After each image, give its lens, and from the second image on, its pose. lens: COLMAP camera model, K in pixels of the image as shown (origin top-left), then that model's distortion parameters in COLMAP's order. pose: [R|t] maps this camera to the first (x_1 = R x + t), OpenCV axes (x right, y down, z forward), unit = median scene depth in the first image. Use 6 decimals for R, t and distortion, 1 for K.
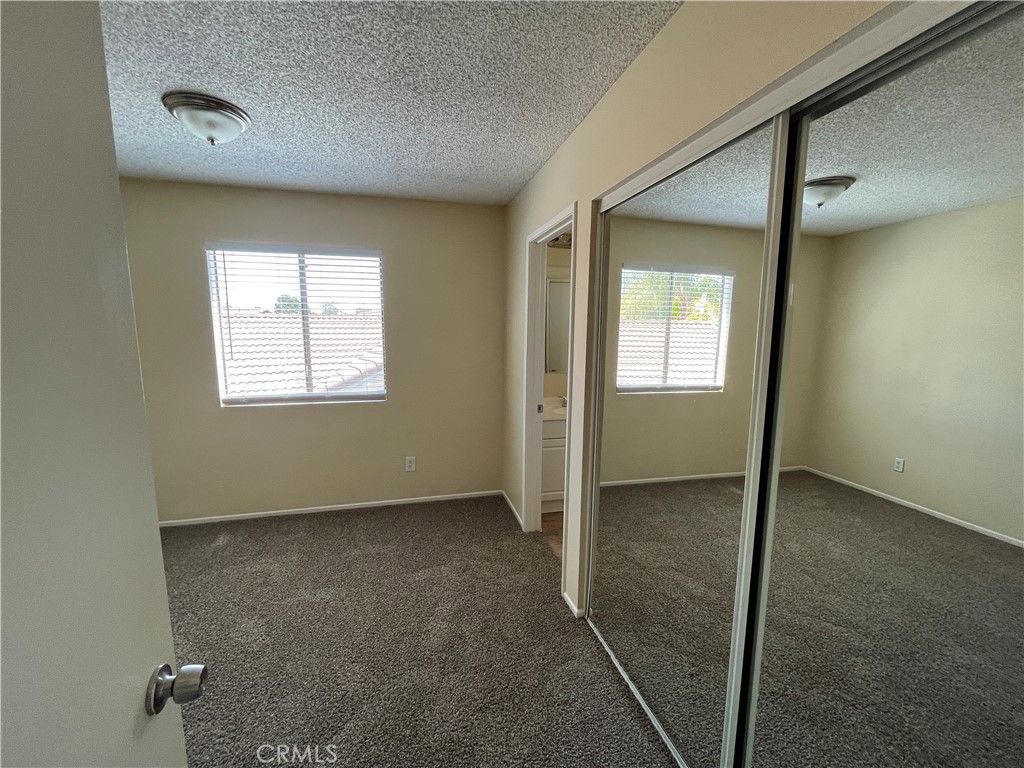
lens RADIAL K [[414.8, 0, 509.2], [0, 414.8, 380.4], [0, 0, 1]] dist [-0.005782, 0.000322]
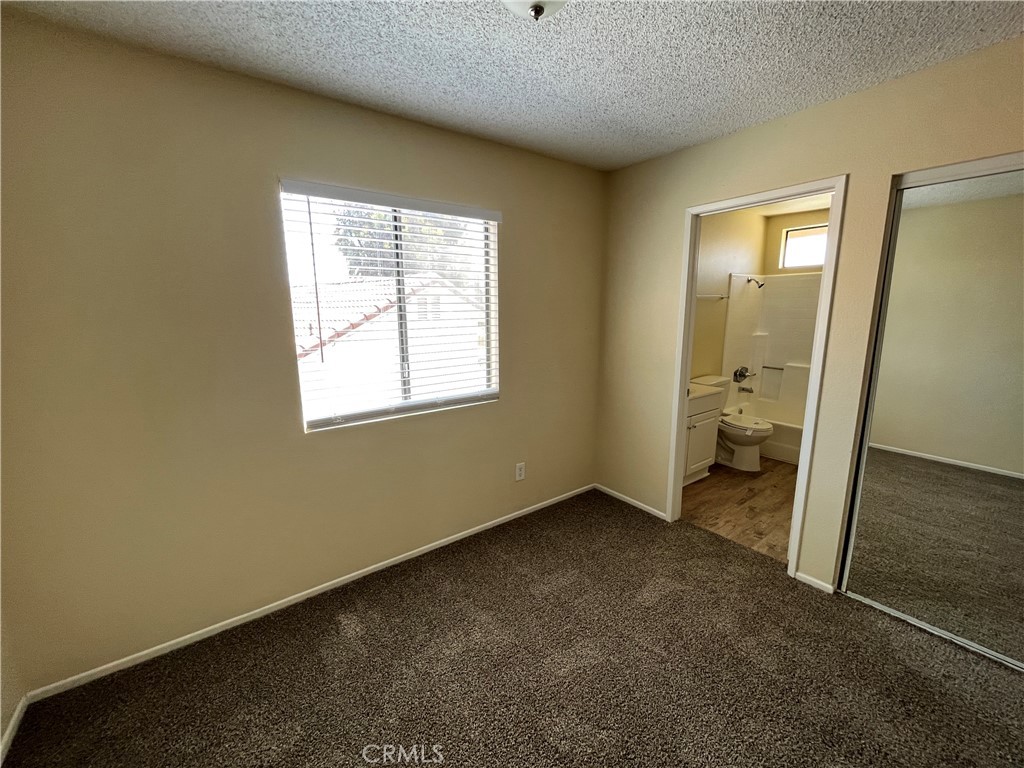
lens RADIAL K [[414.8, 0, 505.1], [0, 414.8, 380.2], [0, 0, 1]] dist [-0.005782, 0.000322]
pose [[0.928796, -0.079353, 0.361996, -0.631246], [0.062853, 0.996385, 0.057150, -0.040039], [-0.365222, -0.030328, 0.930426, 0.256649]]
